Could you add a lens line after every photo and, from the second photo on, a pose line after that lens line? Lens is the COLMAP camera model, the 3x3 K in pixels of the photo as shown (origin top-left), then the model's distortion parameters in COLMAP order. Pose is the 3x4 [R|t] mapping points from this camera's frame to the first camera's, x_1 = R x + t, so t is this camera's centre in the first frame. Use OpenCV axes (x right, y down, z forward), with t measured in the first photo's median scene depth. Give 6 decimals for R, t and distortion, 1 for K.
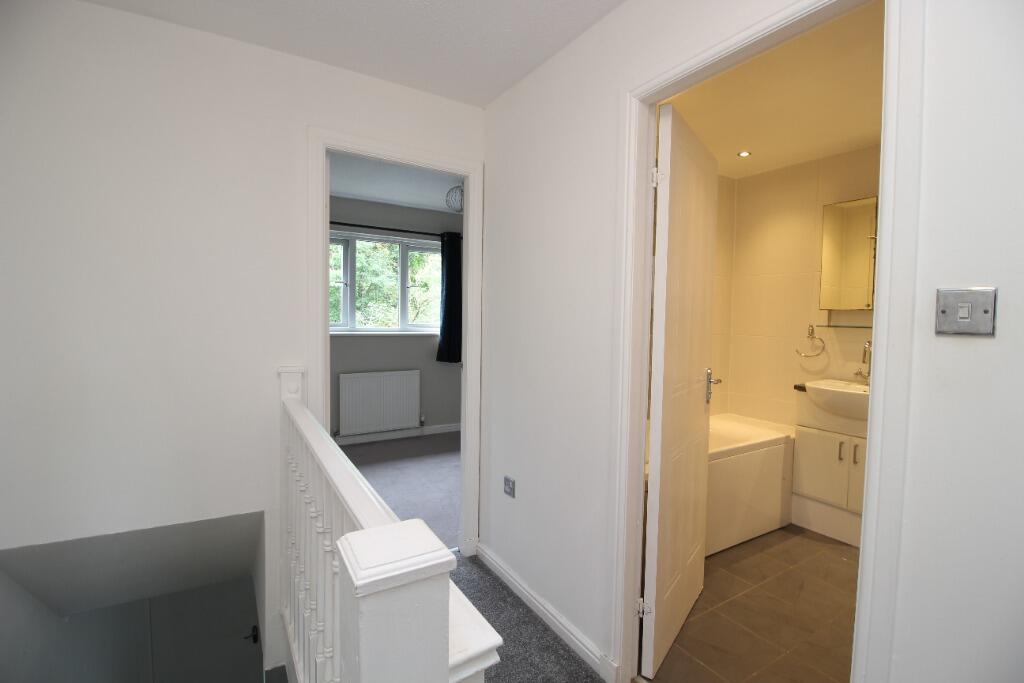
lens RADIAL K [[466.6, 0, 516.8], [0, 466.6, 336.8], [0, 0, 1]] dist [-0.003516, -0.000853]
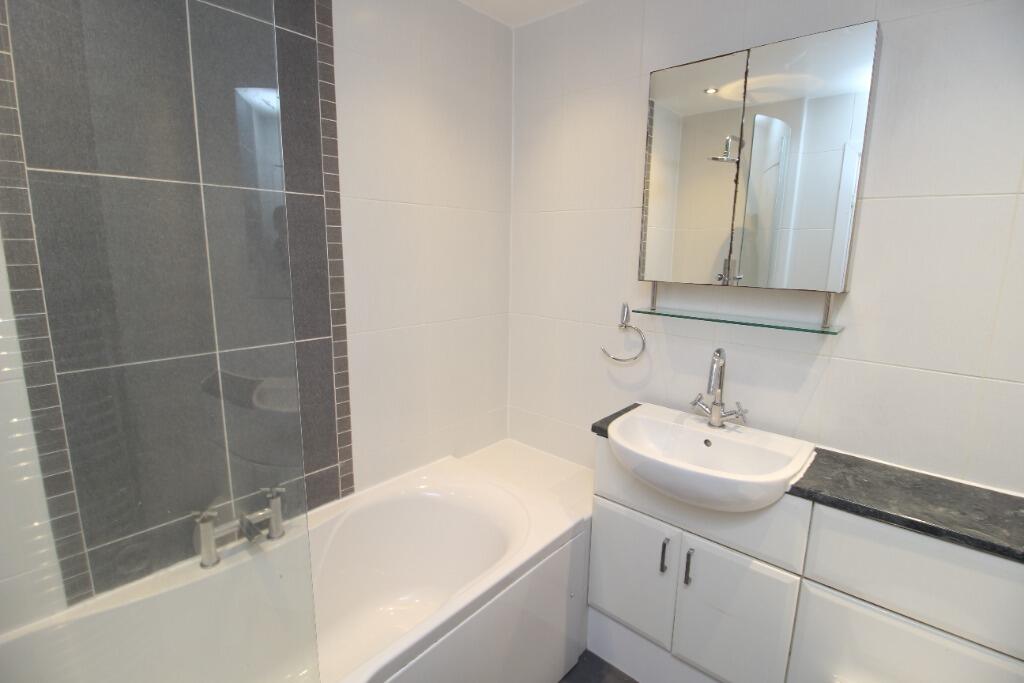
lens RADIAL K [[466.6, 0, 507.5], [0, 466.6, 333.9], [0, 0, 1]] dist [-0.003516, -0.000853]
pose [[0.960737, -0.052255, 0.272497, 0.359777], [0.013790, 0.989885, 0.141203, -0.075096], [-0.277119, -0.131901, 0.951739, 0.528487]]
